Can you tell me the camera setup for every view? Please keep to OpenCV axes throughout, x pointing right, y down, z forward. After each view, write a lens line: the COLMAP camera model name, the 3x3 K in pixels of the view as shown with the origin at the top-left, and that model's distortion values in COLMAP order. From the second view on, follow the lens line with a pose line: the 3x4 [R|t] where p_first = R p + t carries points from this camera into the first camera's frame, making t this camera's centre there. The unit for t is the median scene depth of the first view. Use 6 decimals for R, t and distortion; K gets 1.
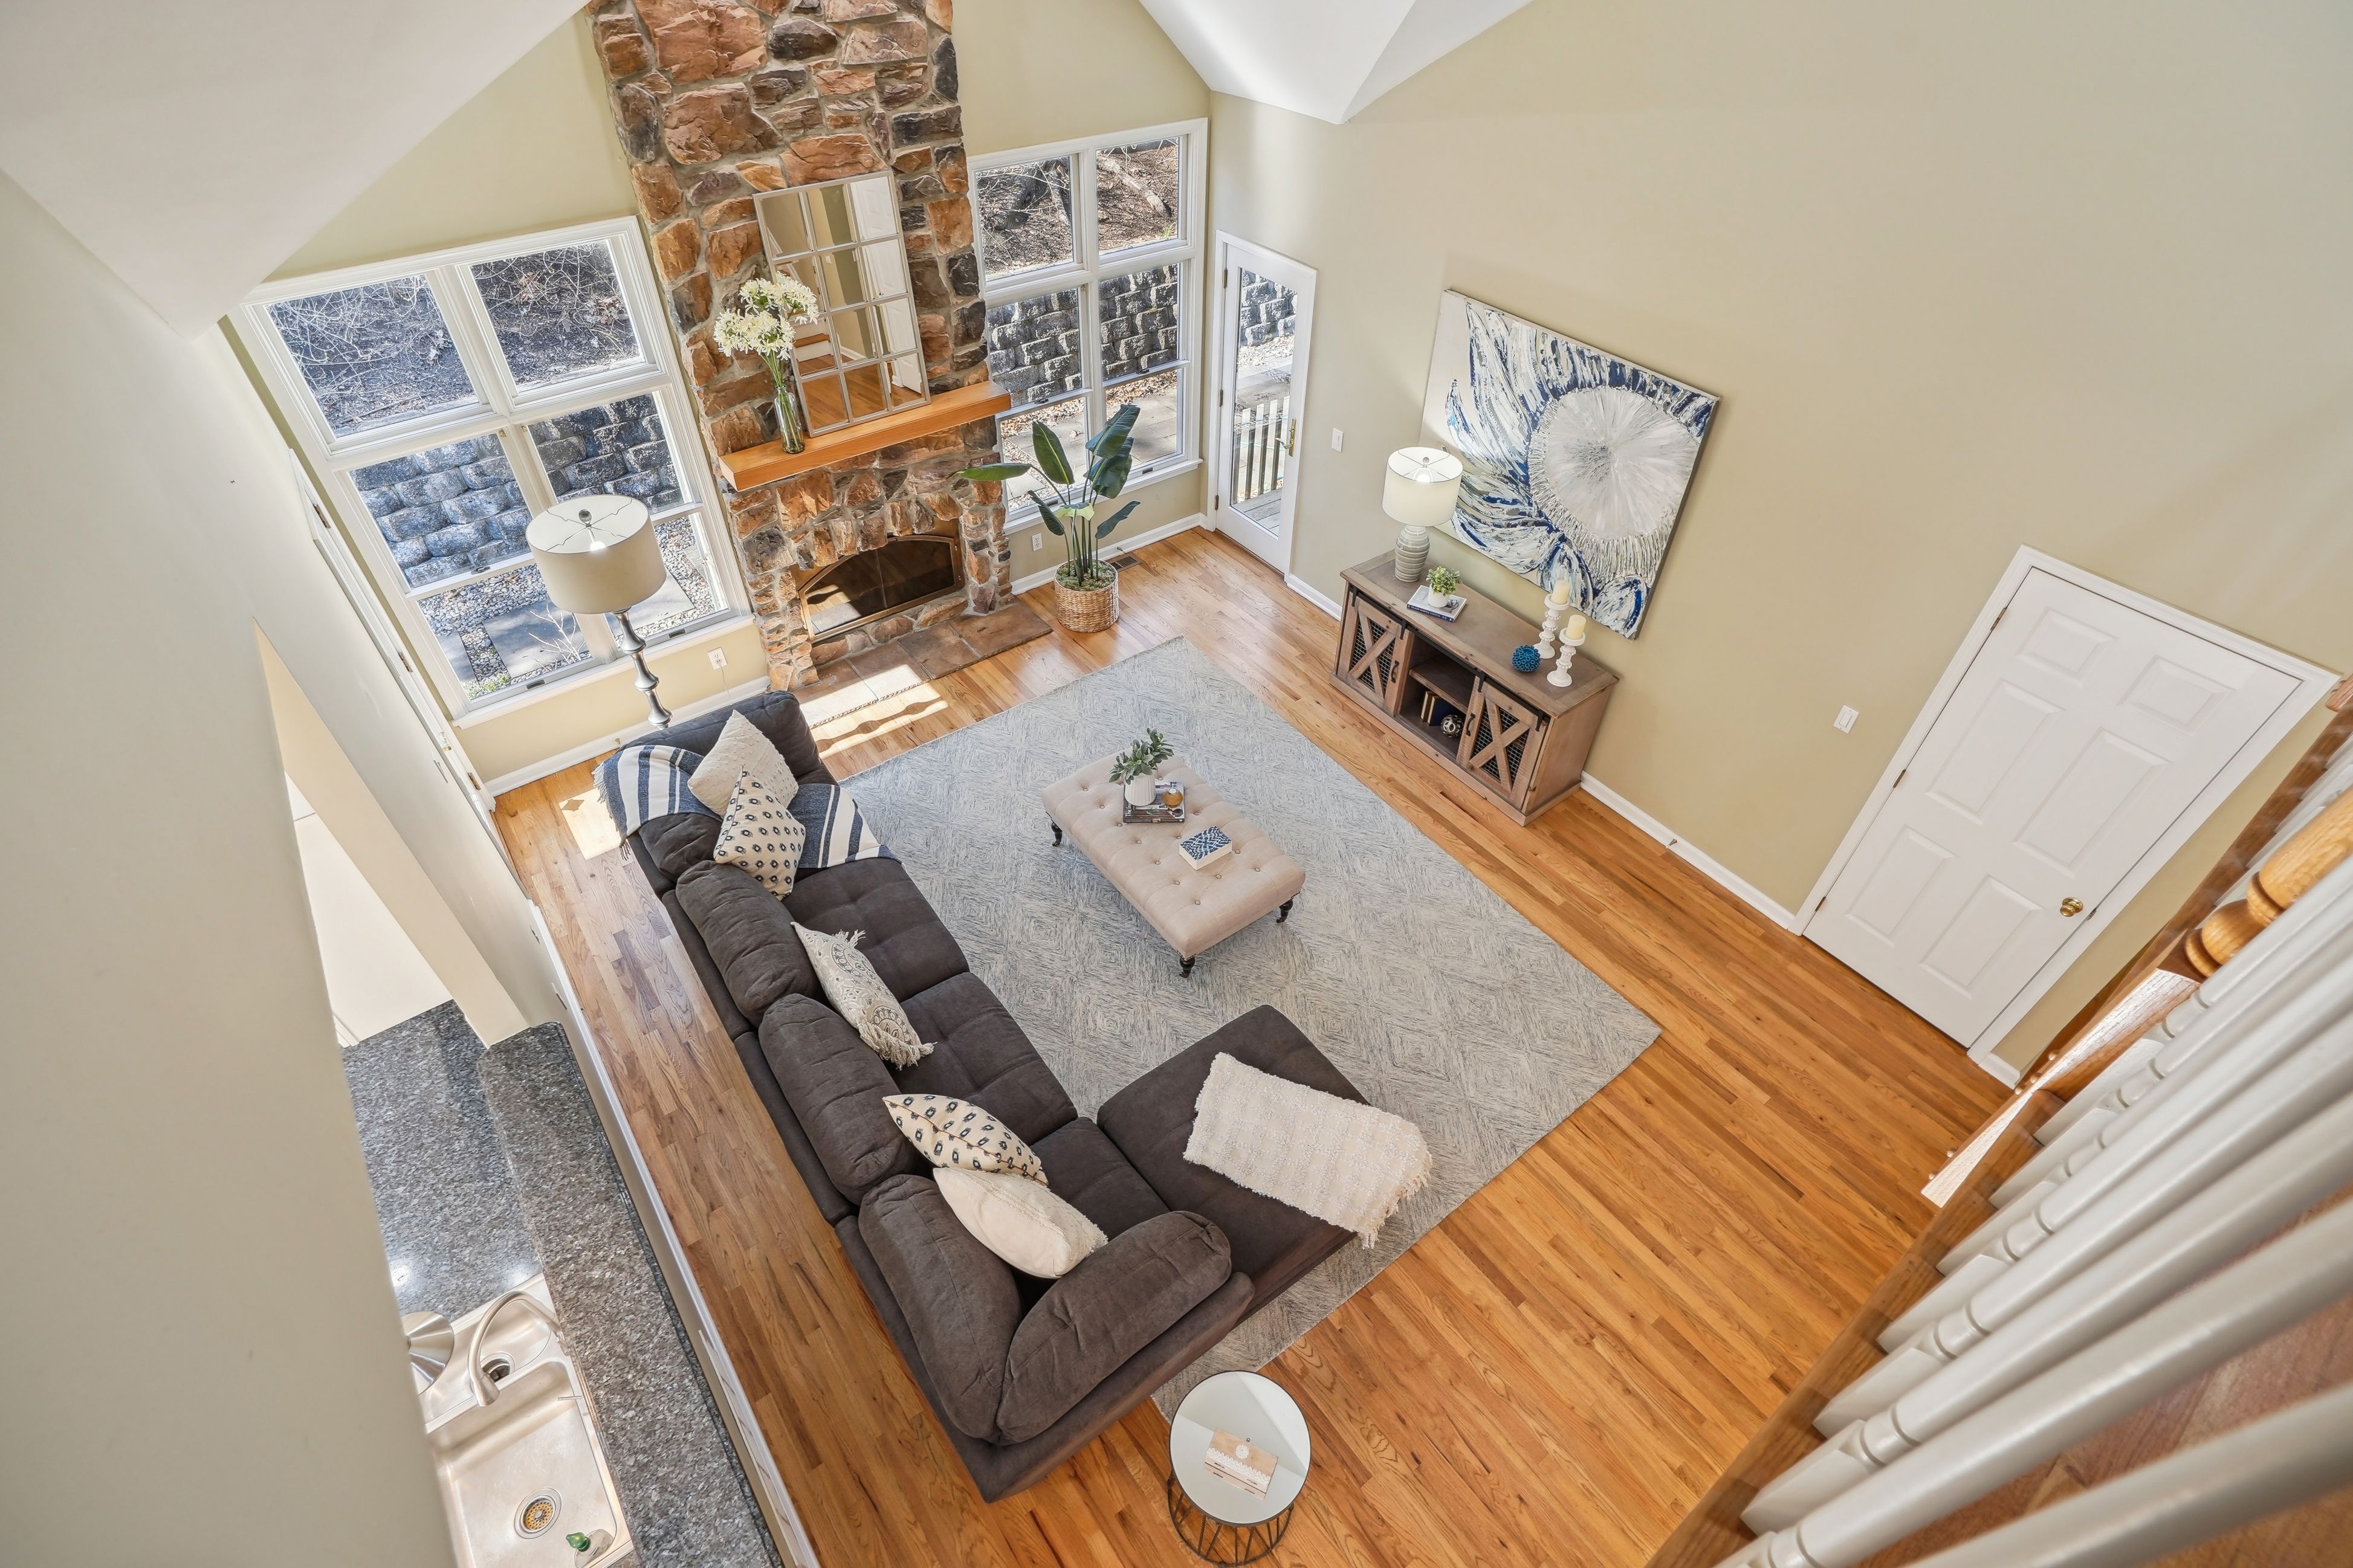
lens RADIAL K [[1072.8, 0, 1176.5], [0, 1072.8, 784.0], [0, 0, 1]] dist [-0.071564, 0.032133]
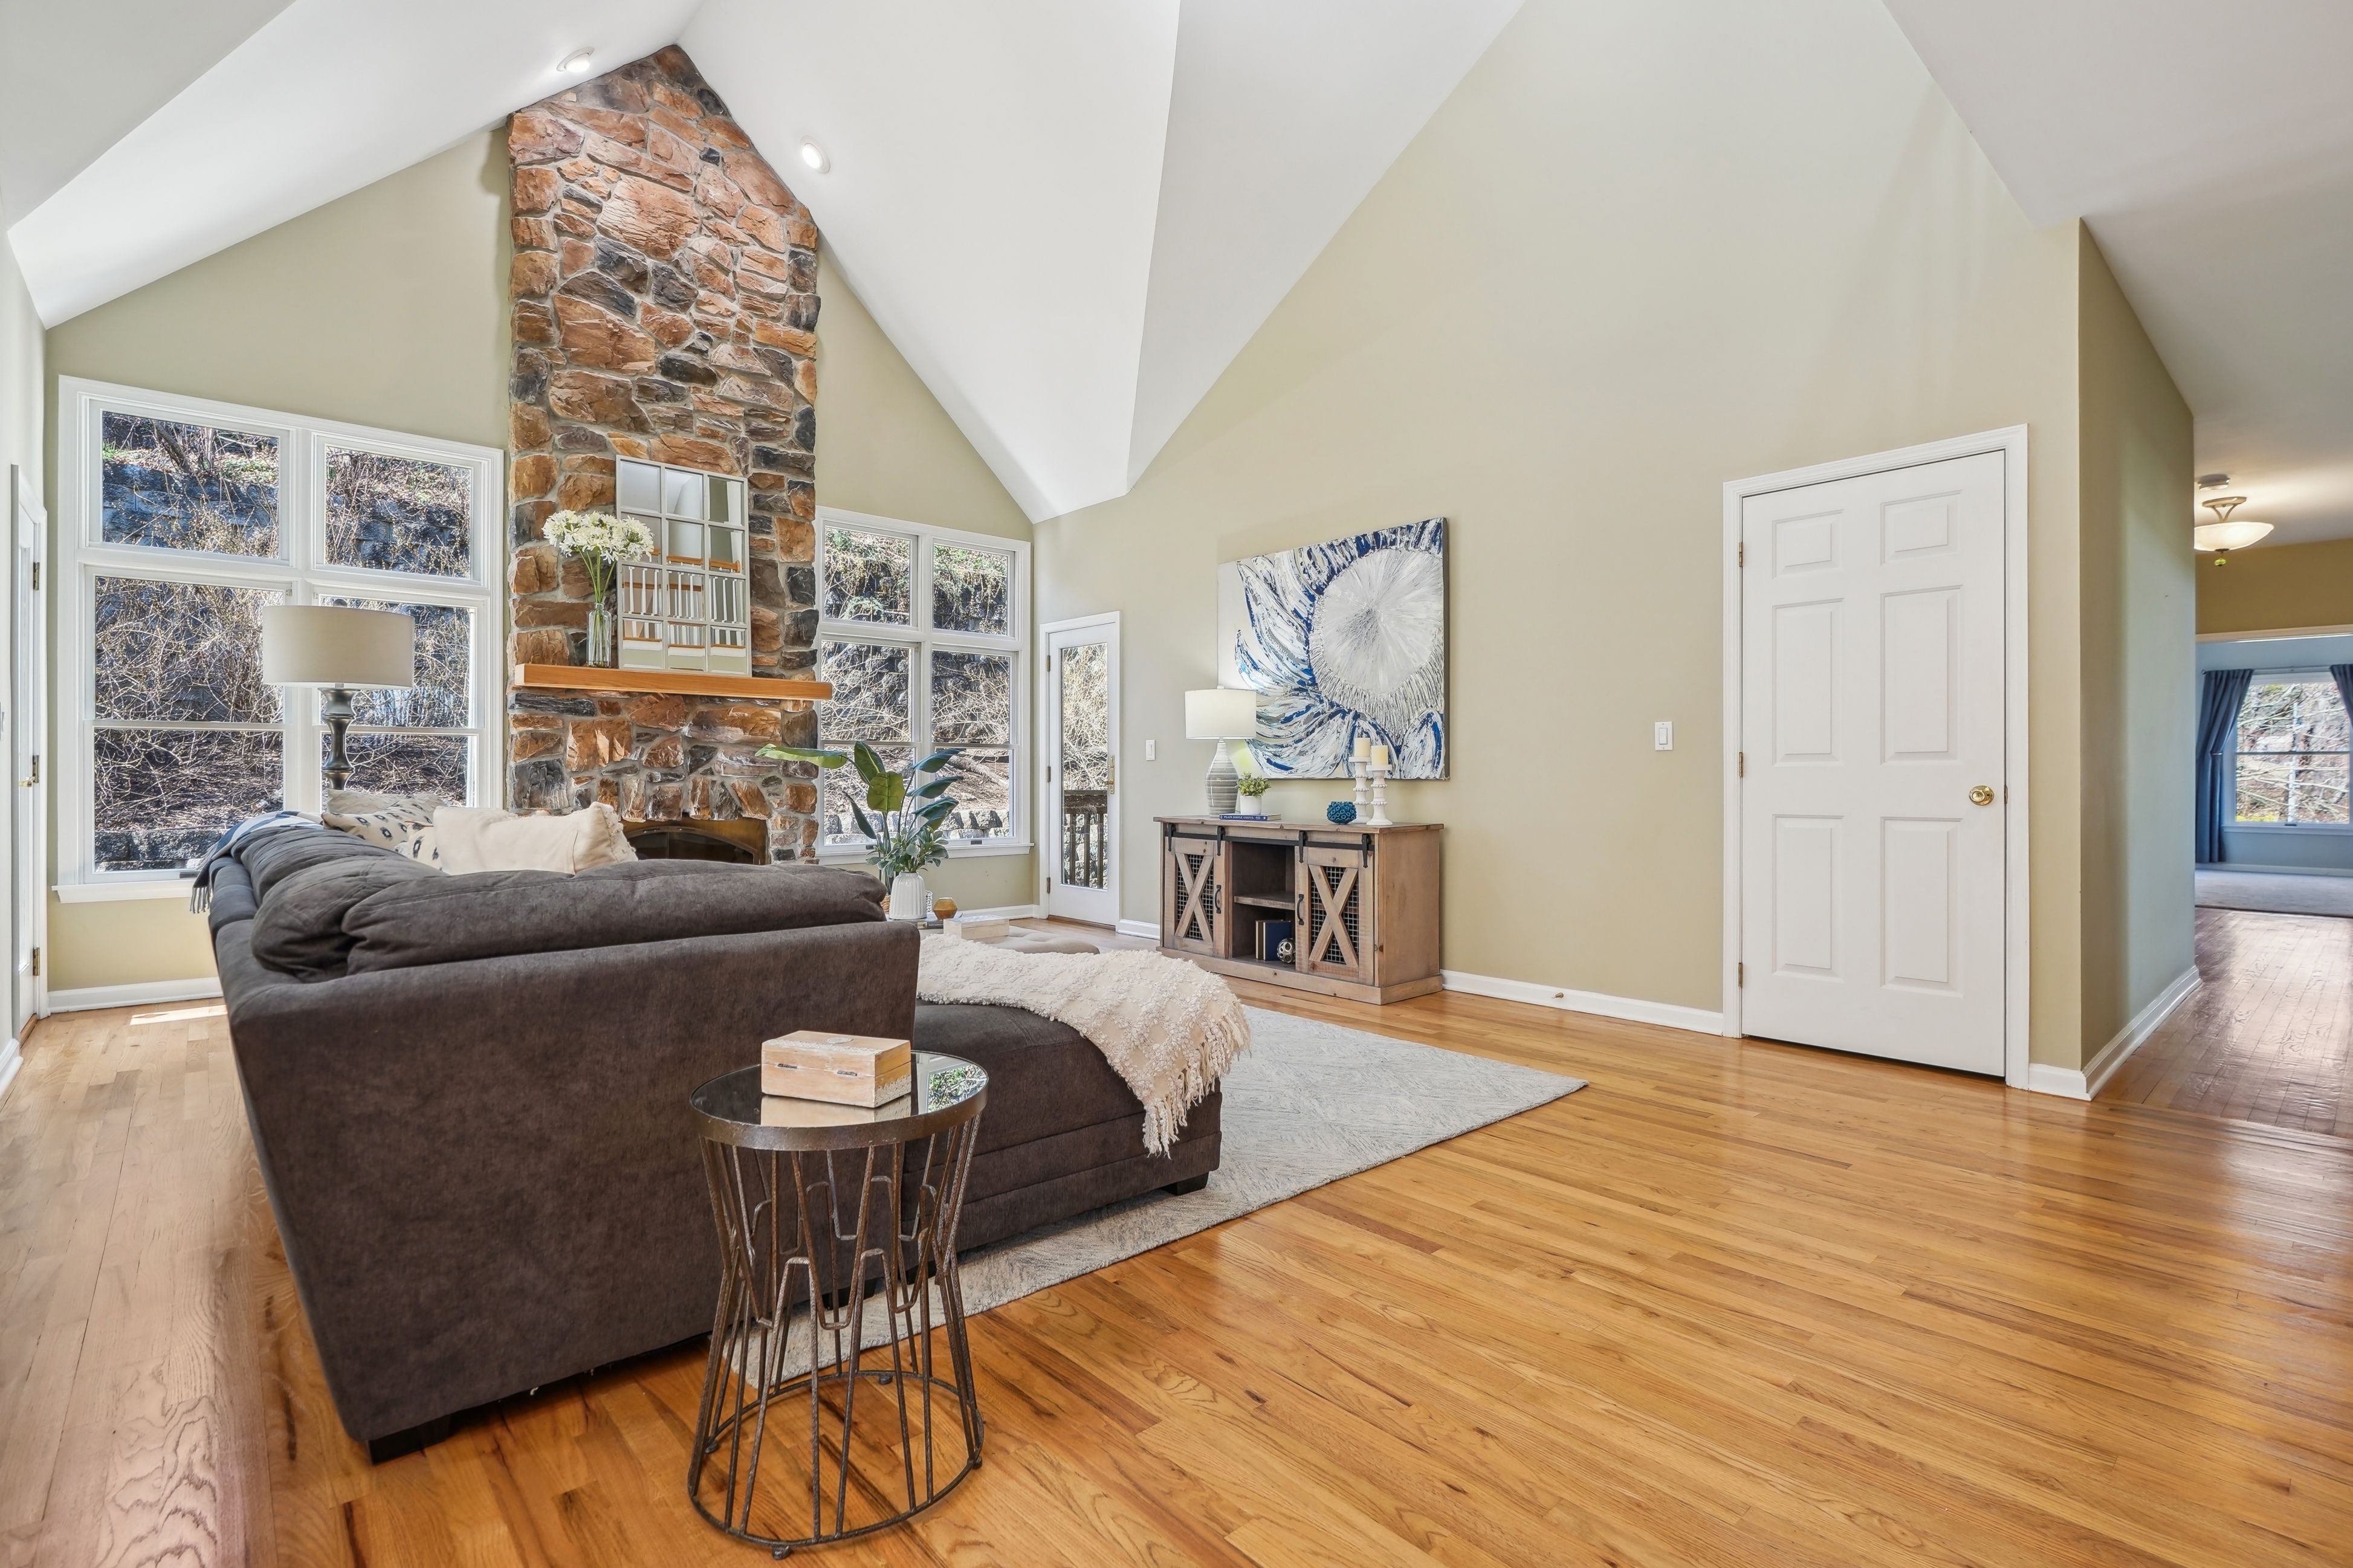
lens RADIAL K [[1073.7, 0, 1176.5], [0, 1073.7, 784.0], [0, 0, 1]] dist [-0.007859, 0.000791]
pose [[0.995989, -0.009386, 0.088977, 0.102044], [0.067029, 0.736997, -0.672564, 0.514535], [-0.059263, 0.675831, 0.734670, 0.302552]]
